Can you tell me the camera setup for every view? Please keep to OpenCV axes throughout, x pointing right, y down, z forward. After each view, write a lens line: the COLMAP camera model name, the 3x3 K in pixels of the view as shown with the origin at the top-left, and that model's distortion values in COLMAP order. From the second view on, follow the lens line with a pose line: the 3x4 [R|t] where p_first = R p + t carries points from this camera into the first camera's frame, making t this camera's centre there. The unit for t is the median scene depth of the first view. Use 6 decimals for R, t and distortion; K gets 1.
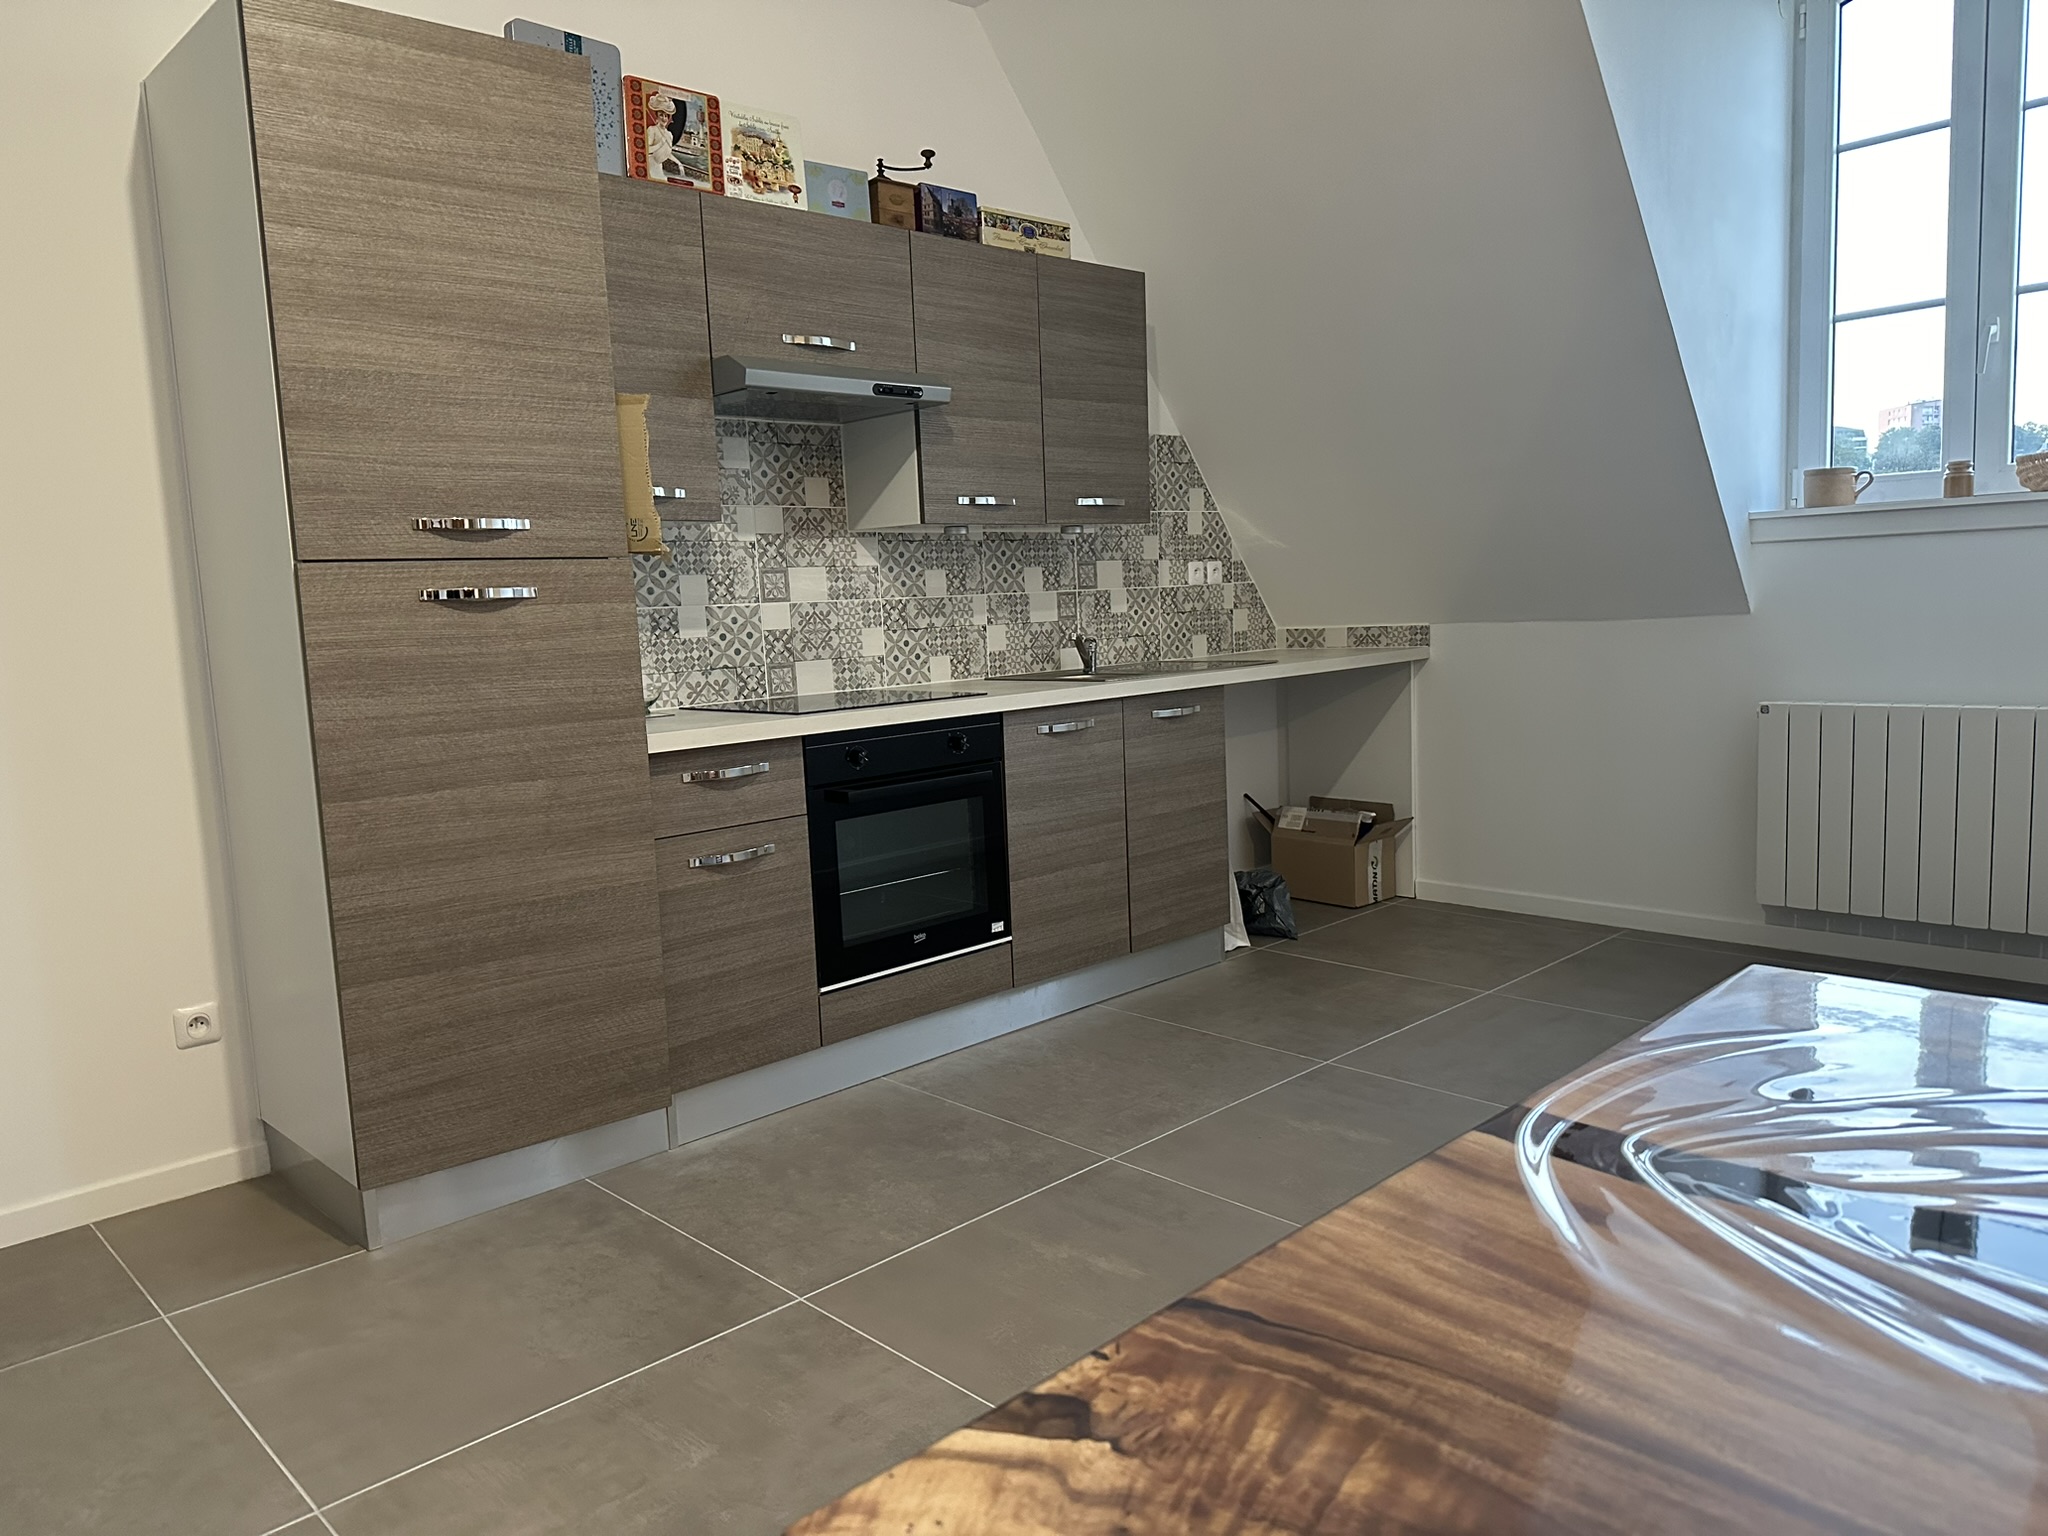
lens RADIAL K [[1417.0, 0, 1005.3], [0, 1417.0, 802.5], [0, 0, 1]] dist [0.028450, -0.032863]
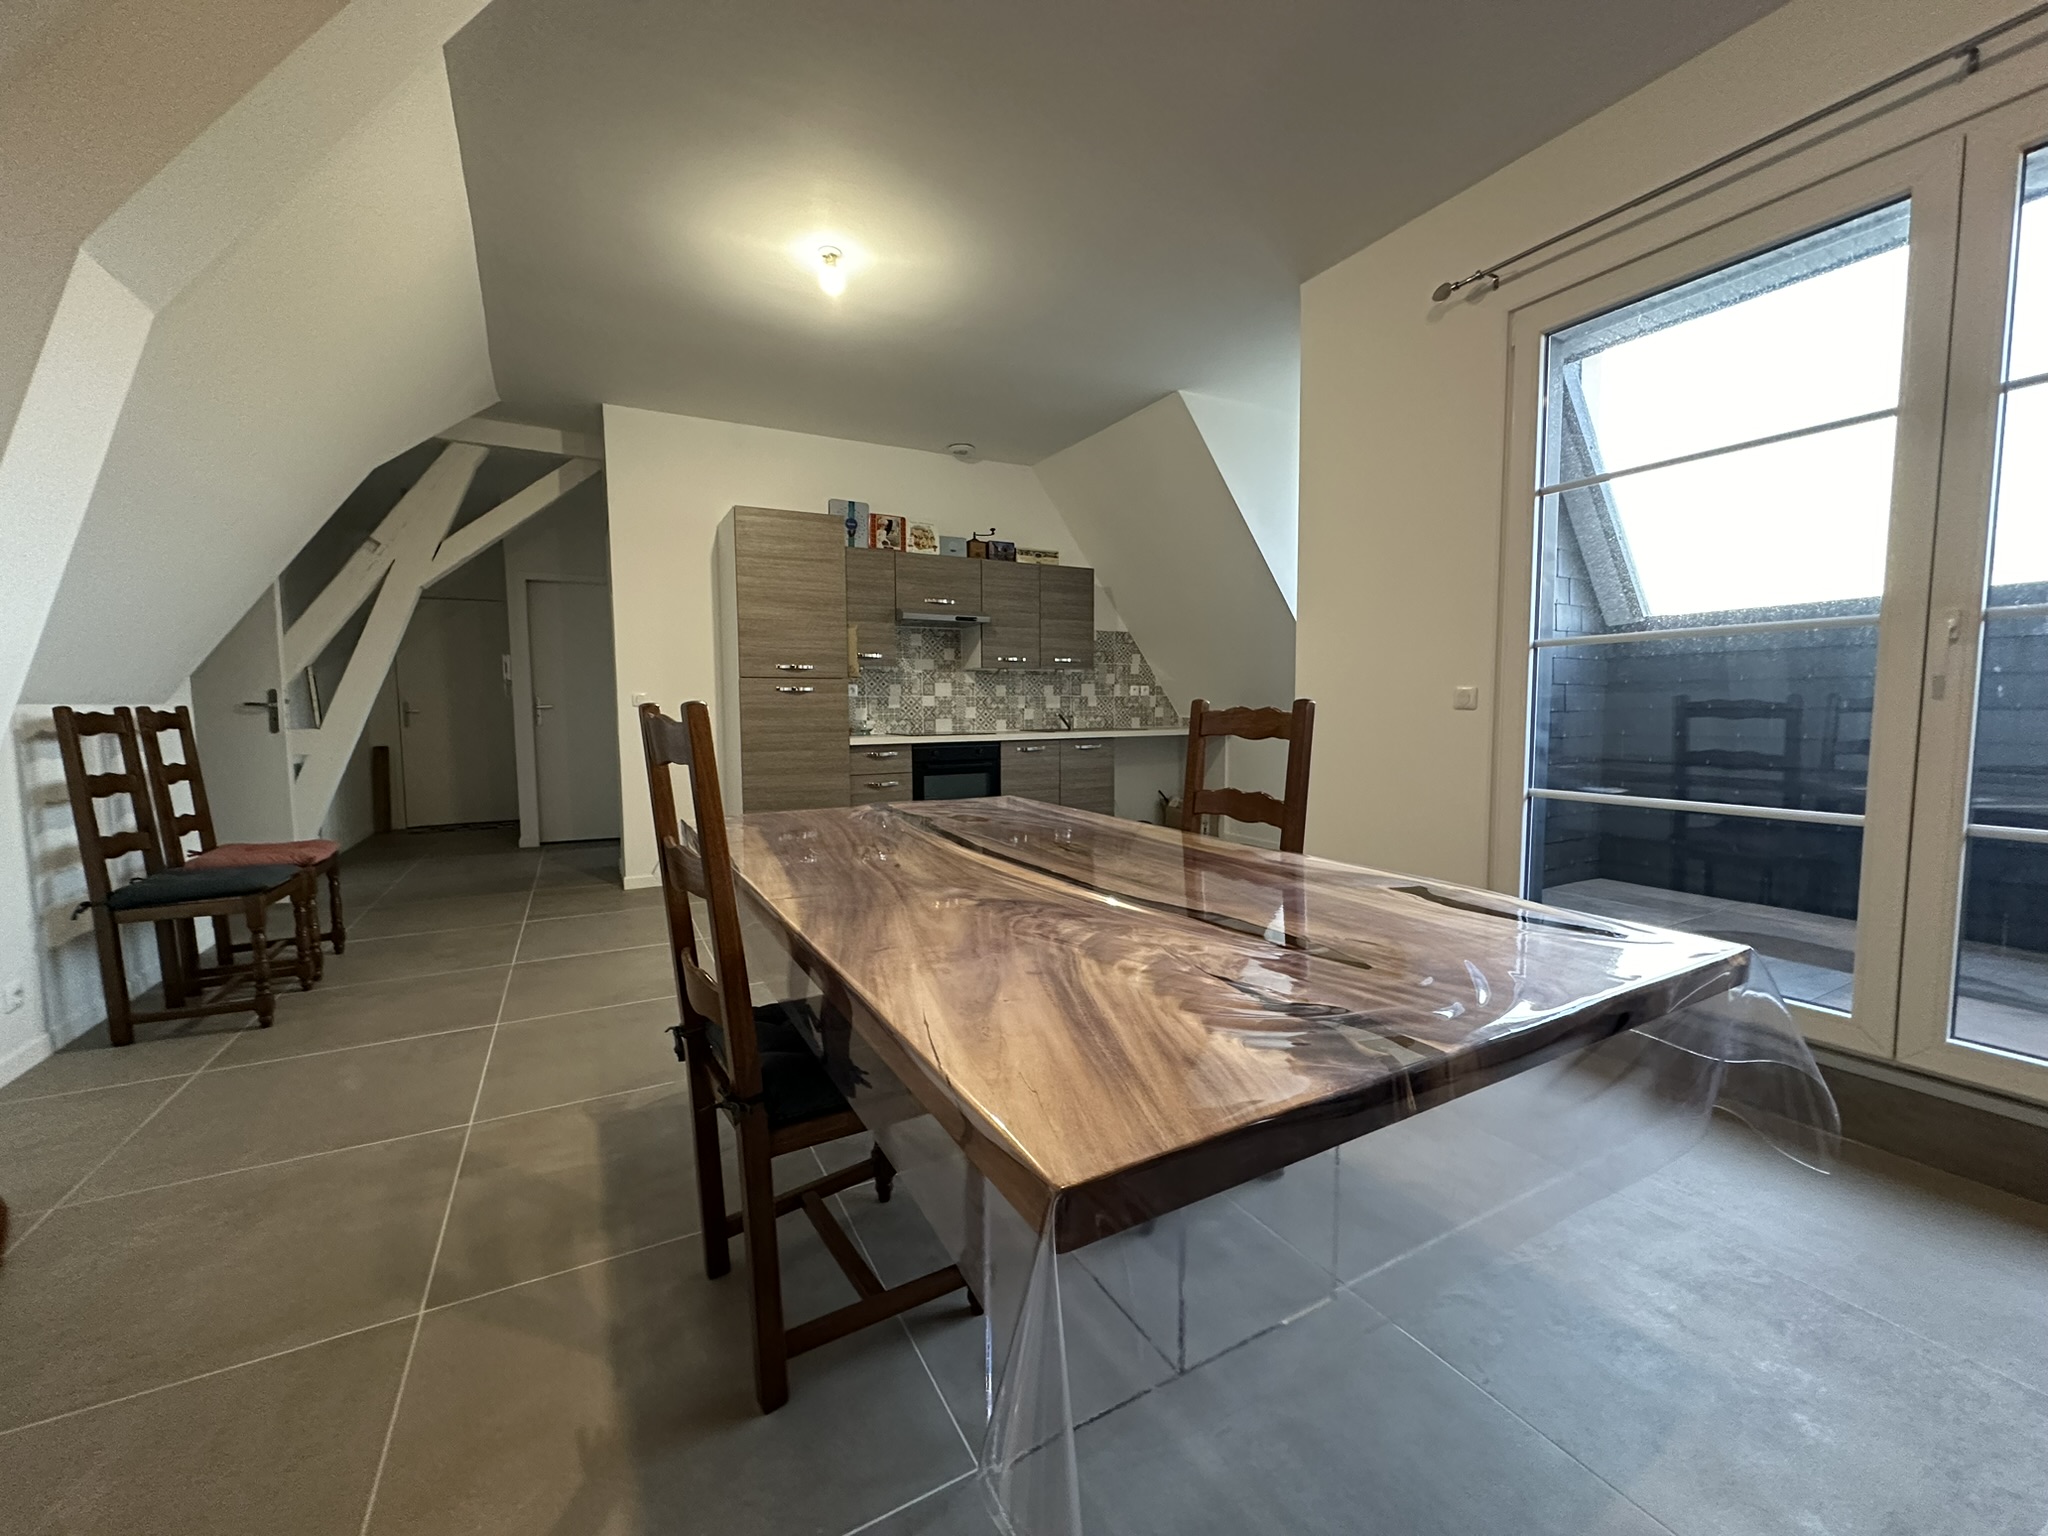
lens RADIAL K [[810.9, 0, 1036.3], [0, 810.9, 768.7], [0, 0, 1]] dist [-0.001052, 0.000103]
pose [[0.970286, 0.061403, -0.234041, 0.395506], [-0.073813, 0.996273, -0.044630, 0.046543], [0.230428, 0.060579, 0.971202, -0.407387]]
